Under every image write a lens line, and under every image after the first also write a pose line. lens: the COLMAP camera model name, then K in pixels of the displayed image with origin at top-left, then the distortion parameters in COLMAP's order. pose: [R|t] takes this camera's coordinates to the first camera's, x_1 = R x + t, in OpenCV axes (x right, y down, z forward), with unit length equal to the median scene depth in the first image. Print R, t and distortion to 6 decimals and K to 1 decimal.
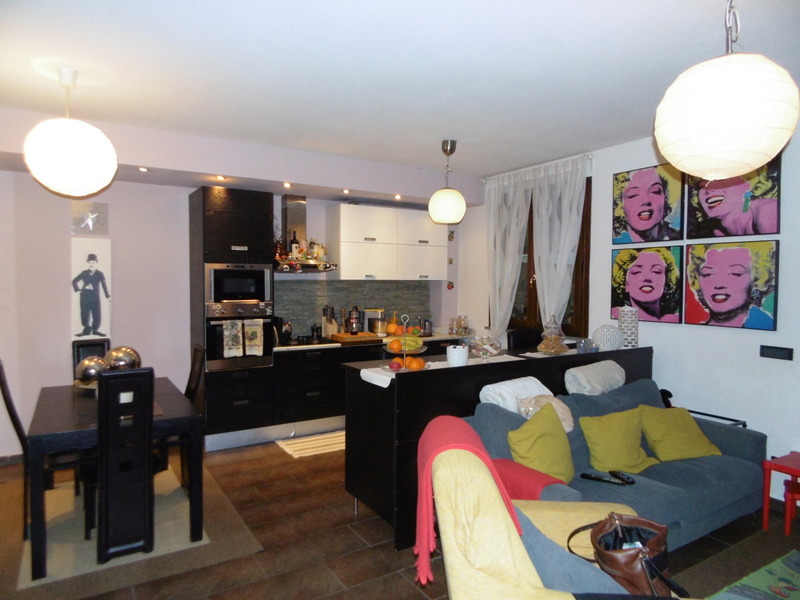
lens RADIAL K [[528.2, 0, 397.2], [0, 528.2, 300.1], [0, 0, 1]] dist [0.018296, -0.013174]
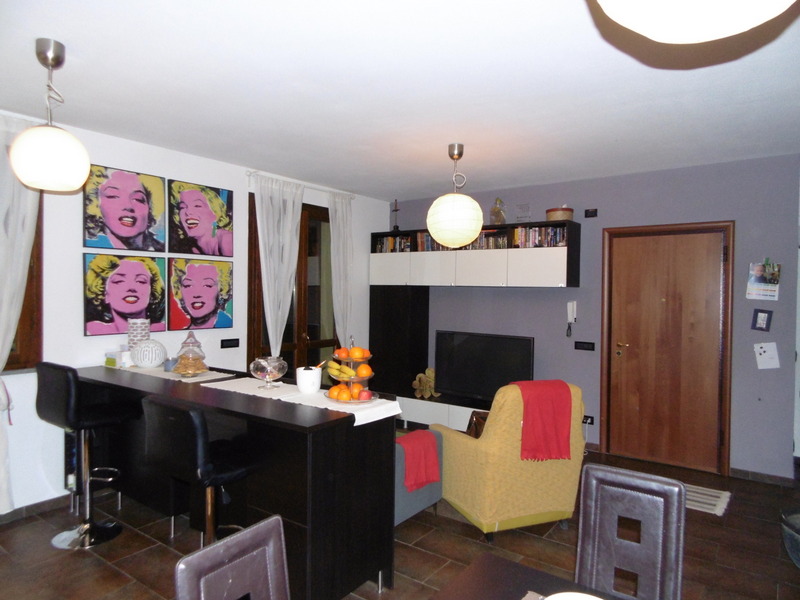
lens RADIAL K [[528.2, 0, 398.1], [0, 528.2, 301.0], [0, 0, 1]] dist [0.018296, -0.013174]
pose [[-0.377554, -0.025298, 0.925642, -0.612559], [0.022517, 0.999080, 0.036489, -0.043523], [-0.925714, 0.034619, -0.376637, 0.950919]]
